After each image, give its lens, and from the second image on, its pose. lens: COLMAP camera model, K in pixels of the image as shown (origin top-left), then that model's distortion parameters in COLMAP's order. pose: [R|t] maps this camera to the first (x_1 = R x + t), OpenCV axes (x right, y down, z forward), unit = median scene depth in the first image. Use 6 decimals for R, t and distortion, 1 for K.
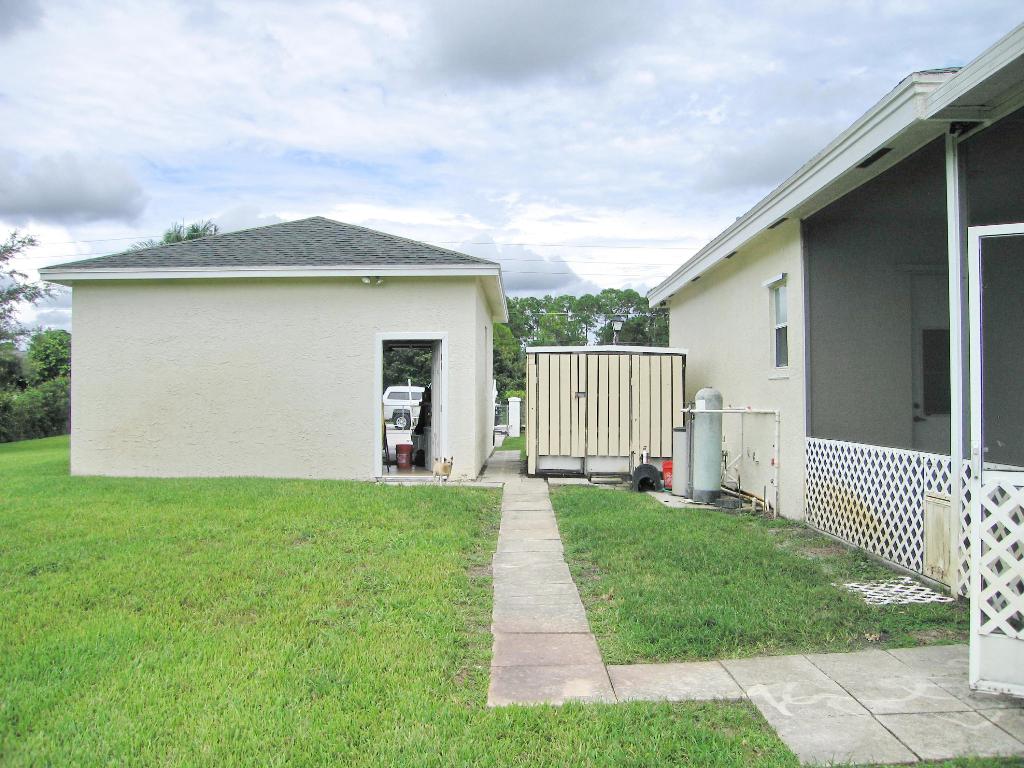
lens RADIAL K [[844.1, 0, 509.2], [0, 844.1, 383.2], [0, 0, 1]] dist [-0.140014, 0.104625]
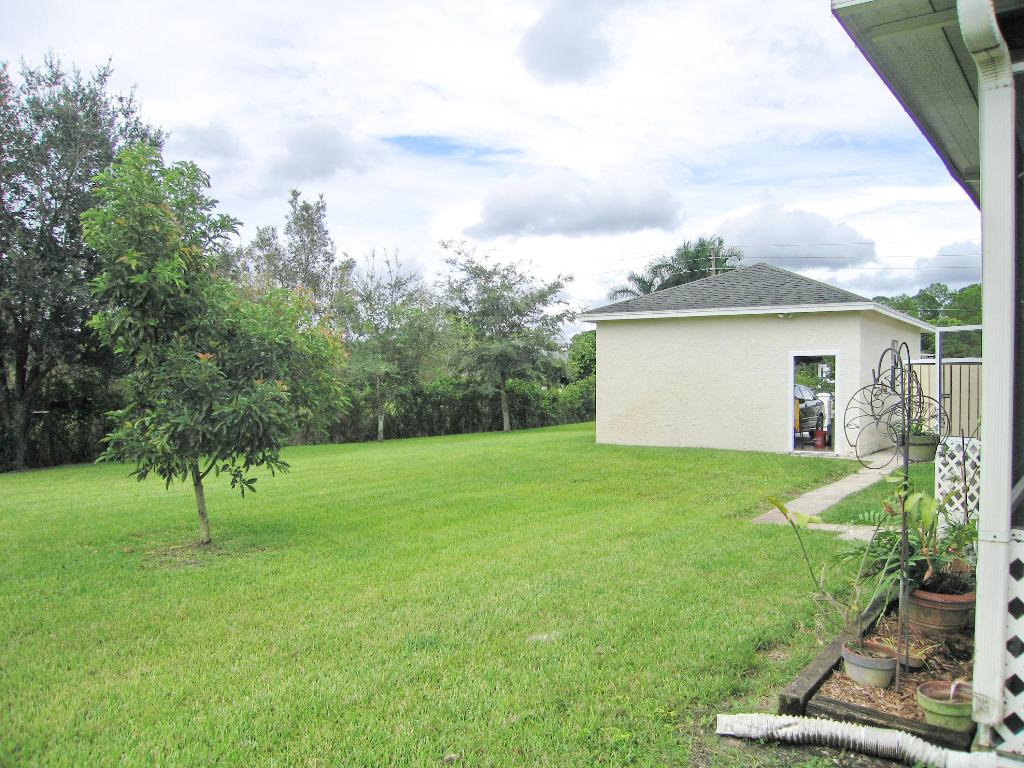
lens RADIAL K [[844.1, 0, 509.2], [0, 844.1, 383.2], [0, 0, 1]] dist [-0.140014, 0.104625]
pose [[0.823694, 0.003511, -0.567023, 0.240337], [0.001059, 0.999970, 0.007731, -0.016096], [0.567033, -0.006968, 0.823666, -0.421168]]
